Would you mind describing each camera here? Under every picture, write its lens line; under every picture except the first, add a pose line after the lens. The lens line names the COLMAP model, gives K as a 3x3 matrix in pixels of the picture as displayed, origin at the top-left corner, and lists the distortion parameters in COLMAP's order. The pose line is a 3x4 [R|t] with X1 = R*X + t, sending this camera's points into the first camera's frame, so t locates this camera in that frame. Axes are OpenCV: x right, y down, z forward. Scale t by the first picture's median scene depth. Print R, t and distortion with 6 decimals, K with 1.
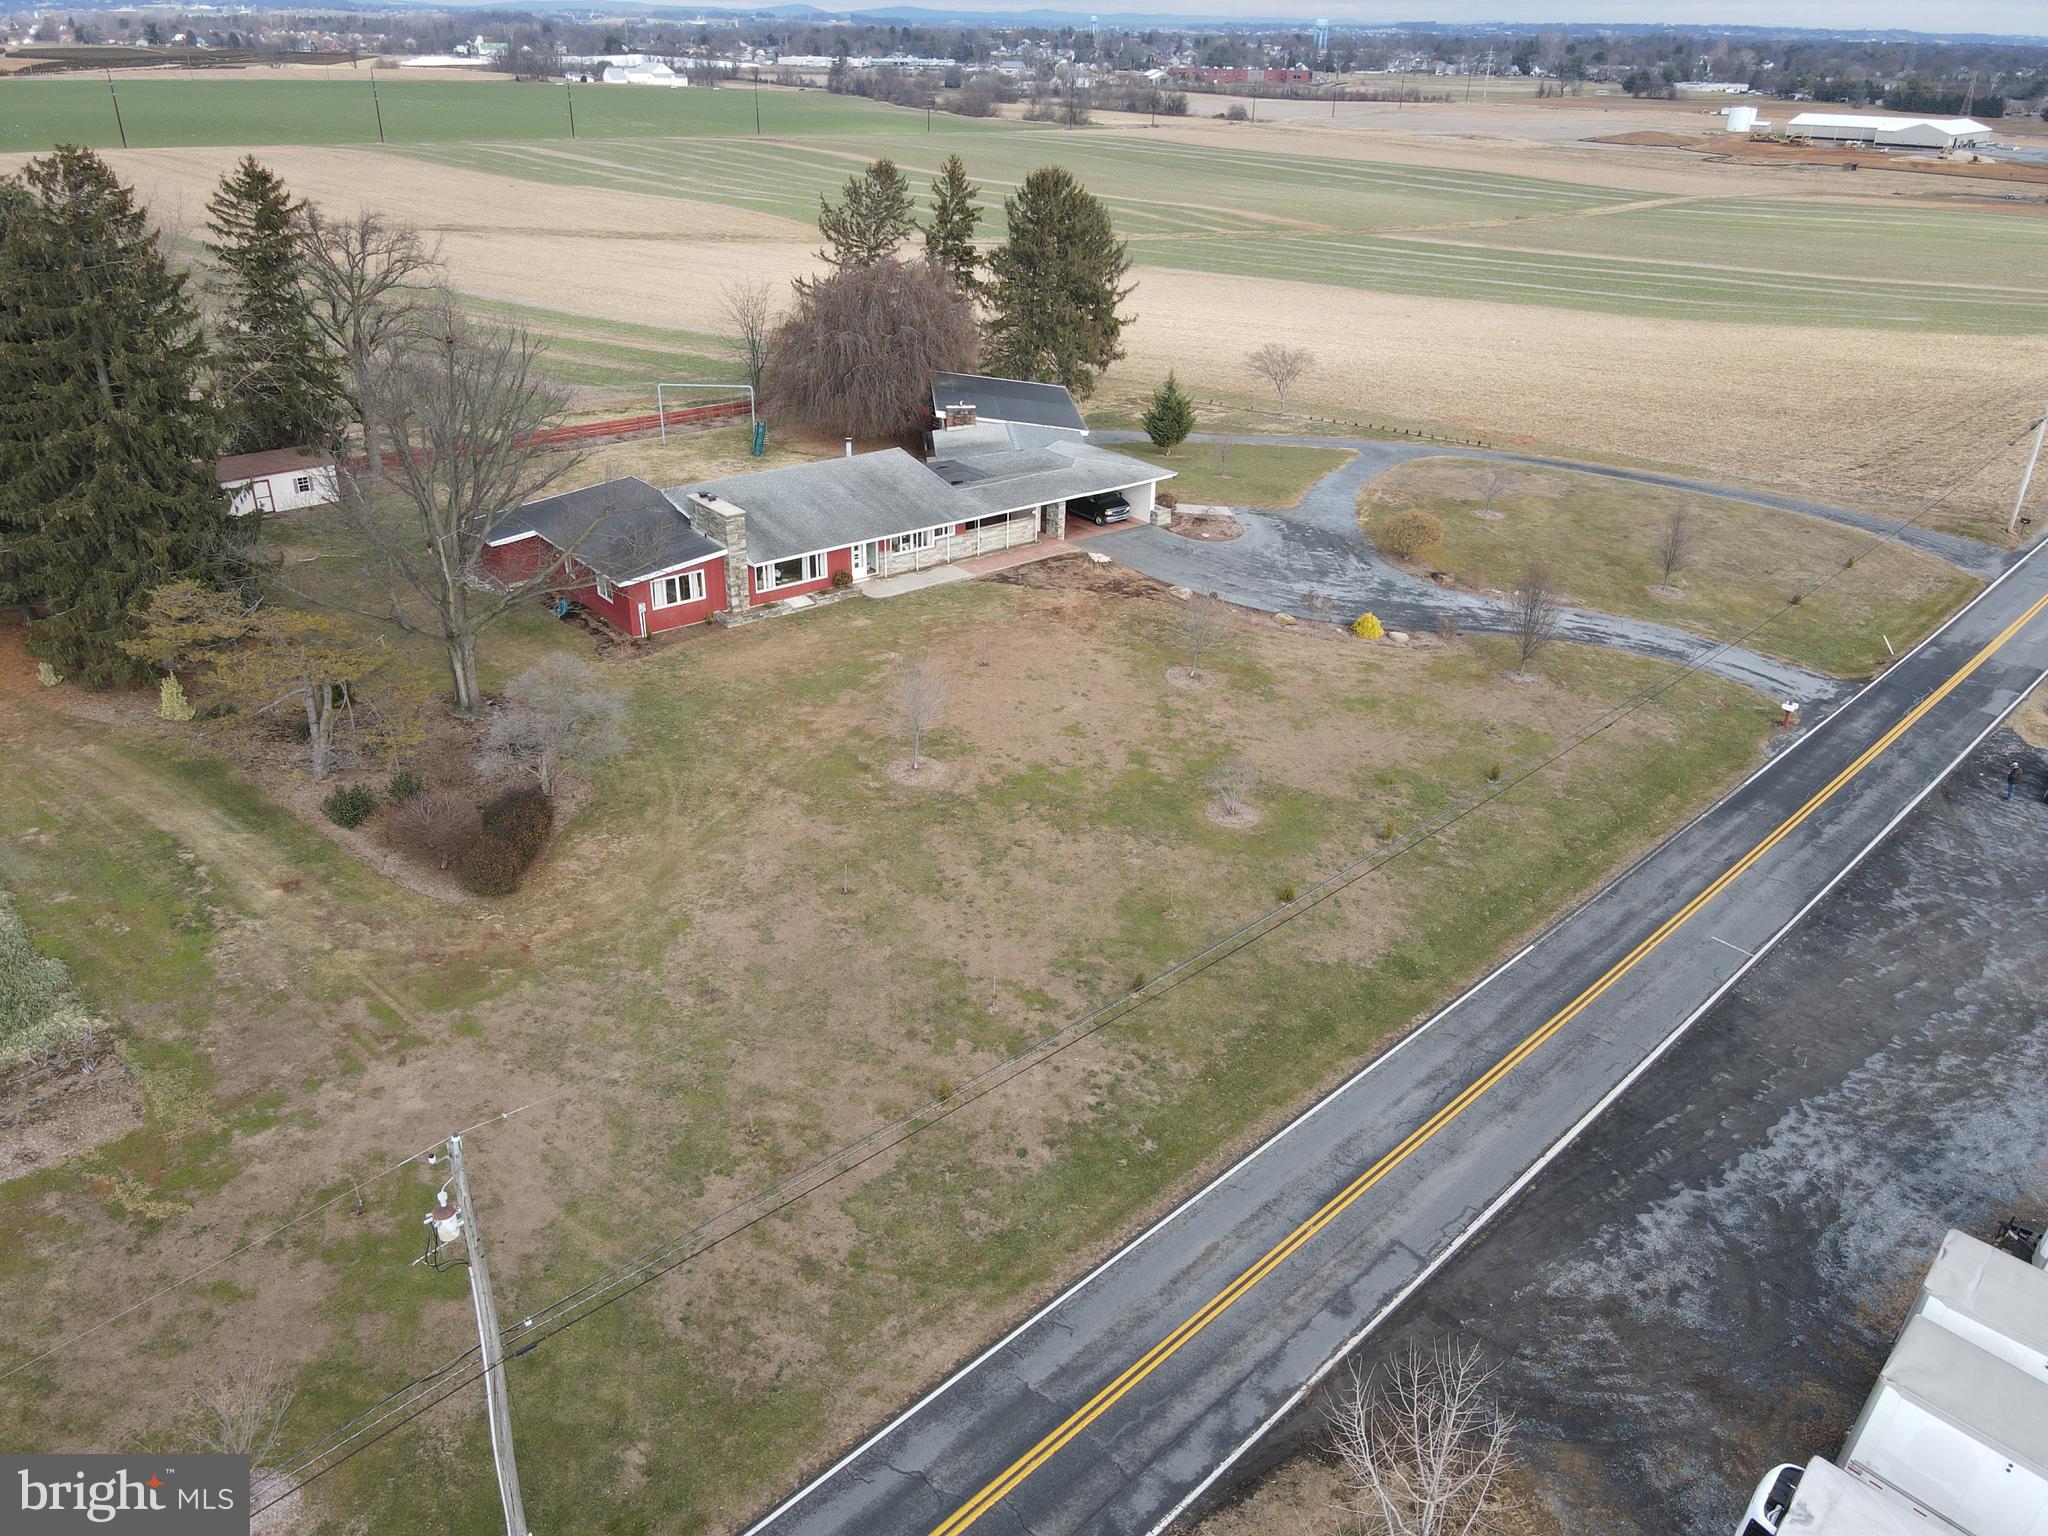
lens RADIAL K [[1507.9, 0, 1026.5], [0, 1507.9, 757.0], [0, 0, 1]] dist [-0.004400, 0.032989]
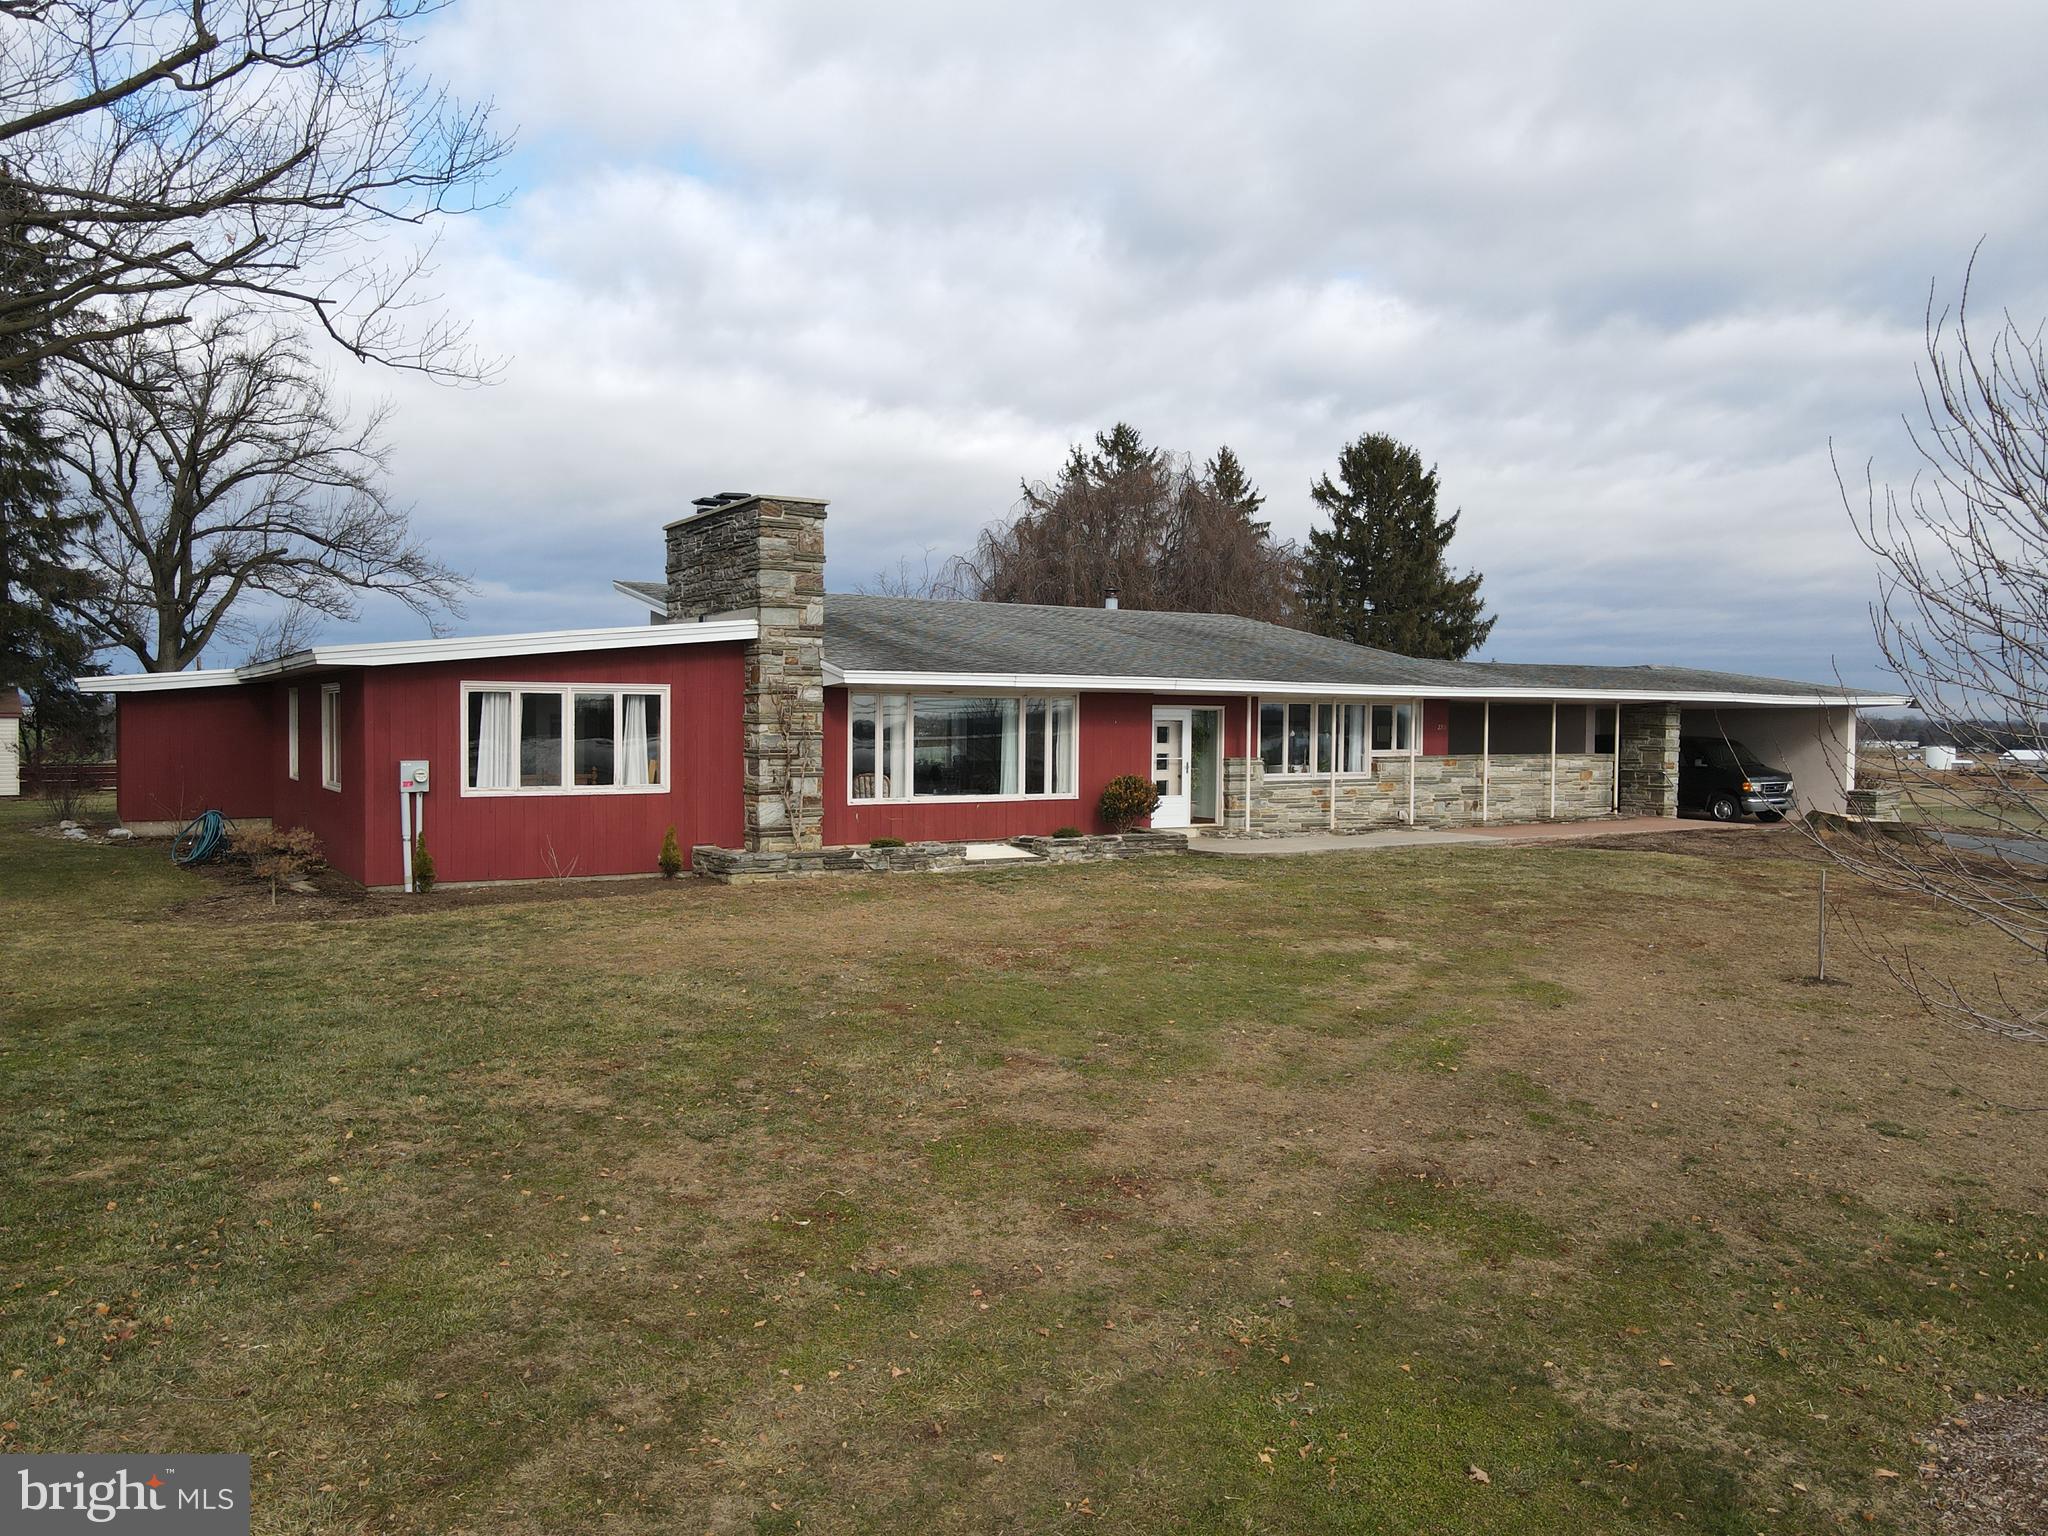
lens RADIAL K [[1507.9, 0, 1020.0], [0, 1507.9, 765.3], [0, 0, 1]] dist [-0.004400, 0.032989]
pose [[0.994703, -0.004329, -0.102698, -0.117833], [-0.038449, 0.910912, -0.410806, 0.005007], [0.095327, 0.412579, 0.905920, 0.749749]]
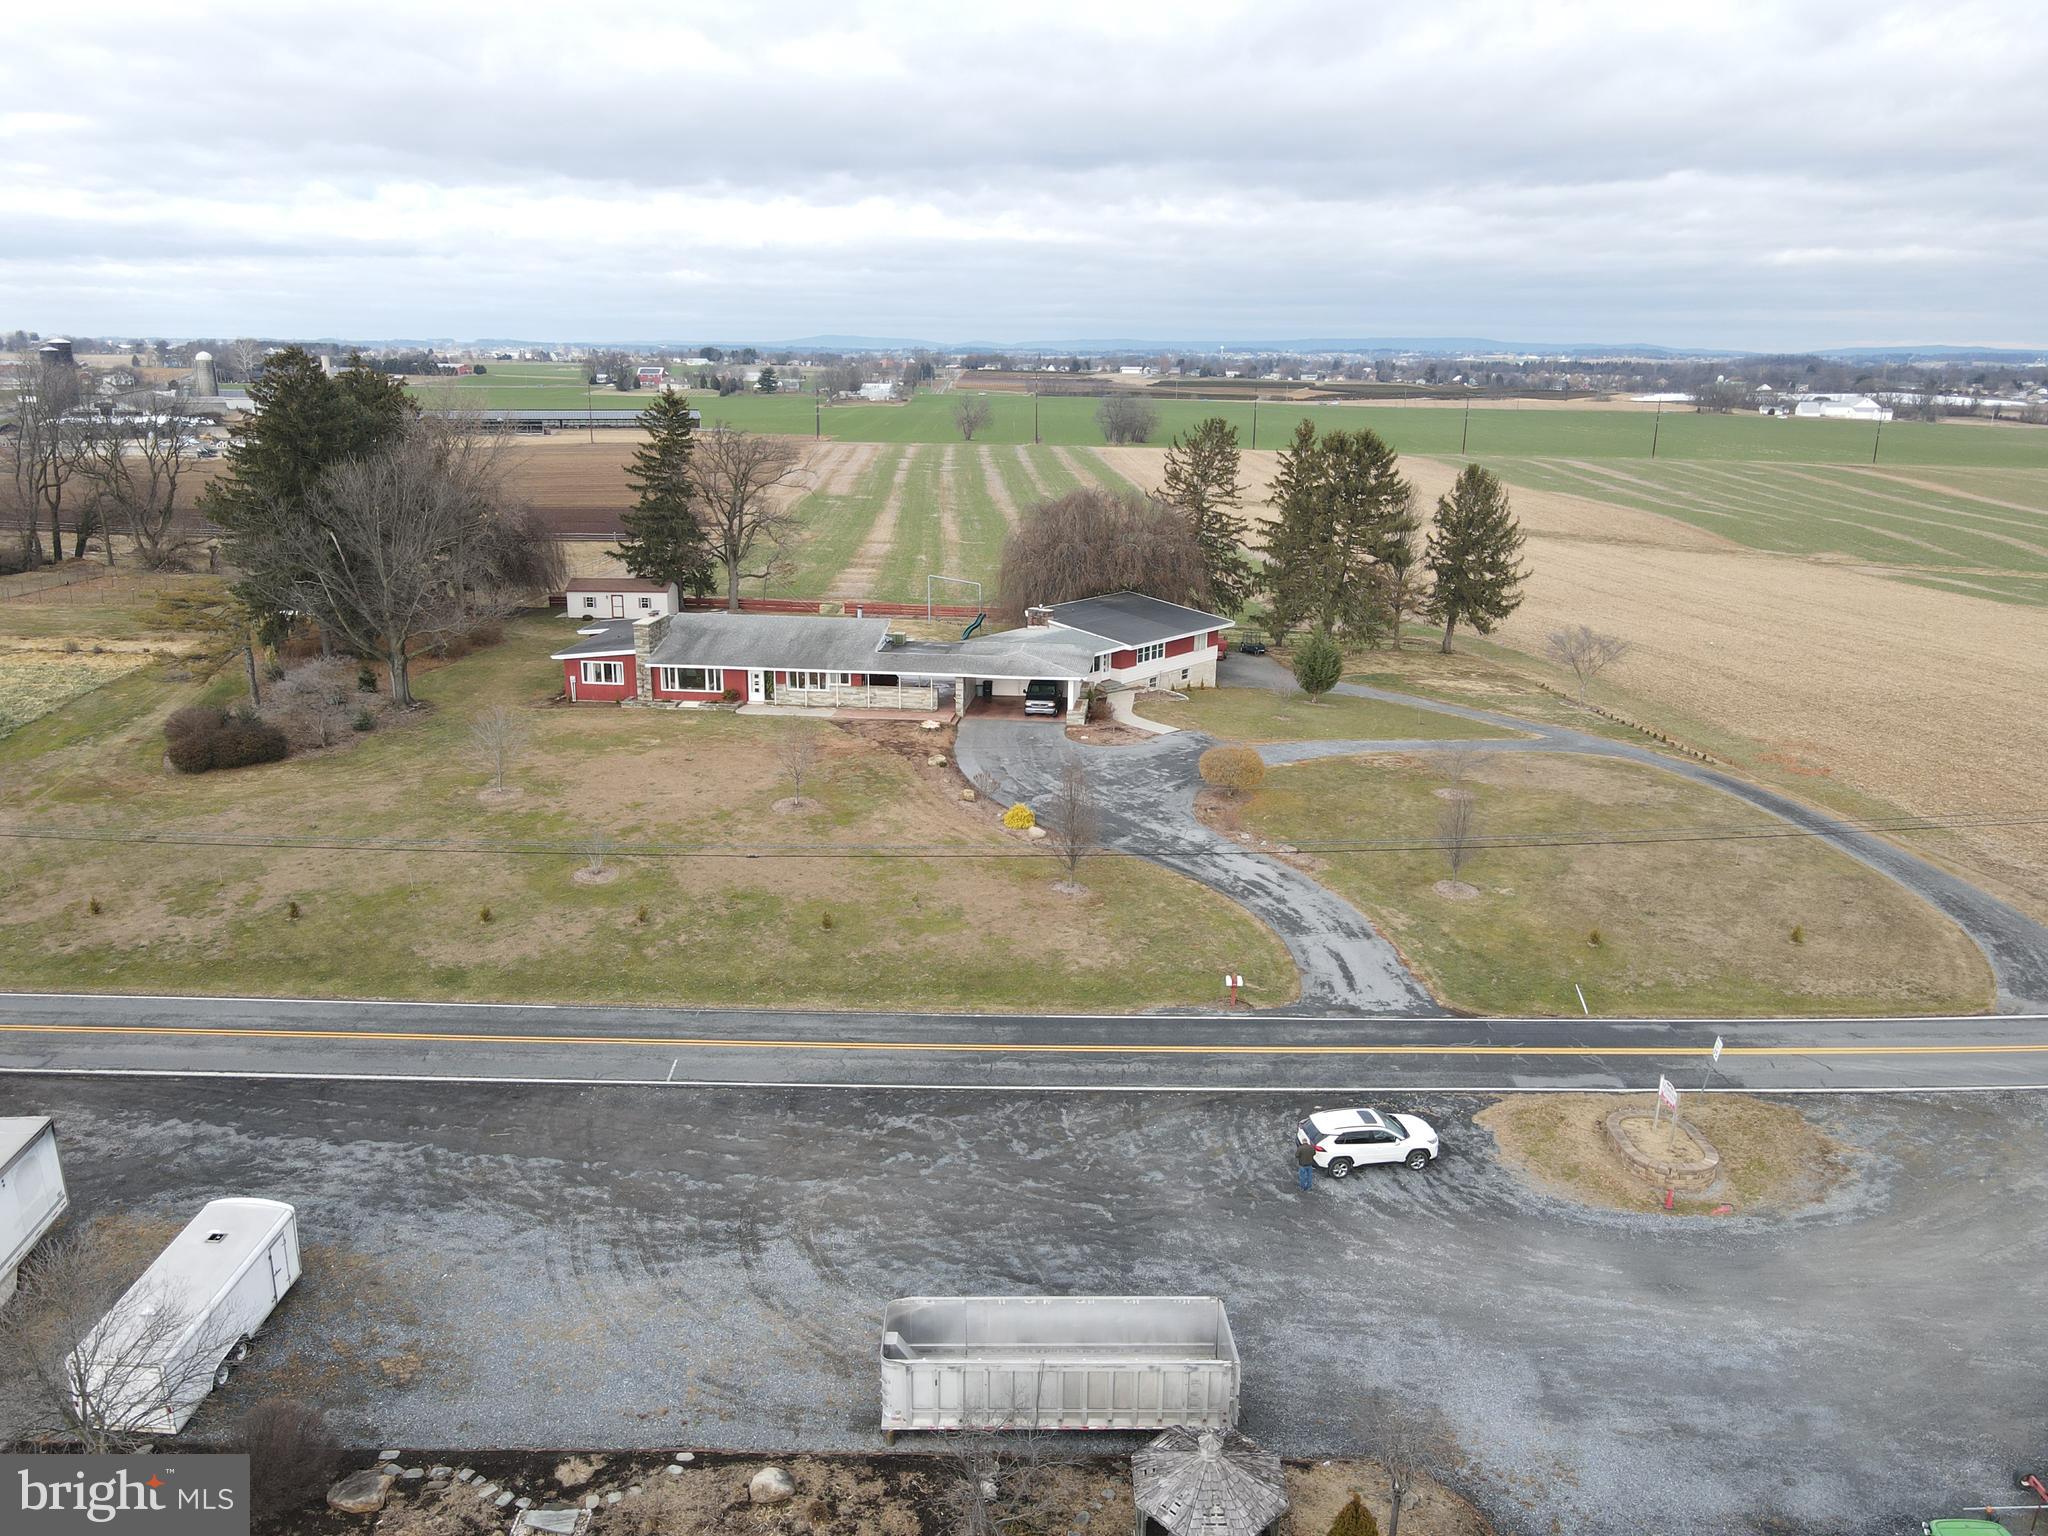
lens RADIAL K [[1507.9, 0, 1027.1], [0, 1507.9, 774.3], [0, 0, 1]] dist [-0.004400, 0.032989]
pose [[0.712978, 0.182490, -0.677023, 0.960853], [-0.307048, 0.949299, -0.067474, -0.050005], [0.630383, 0.255986, 0.732863, 0.272013]]
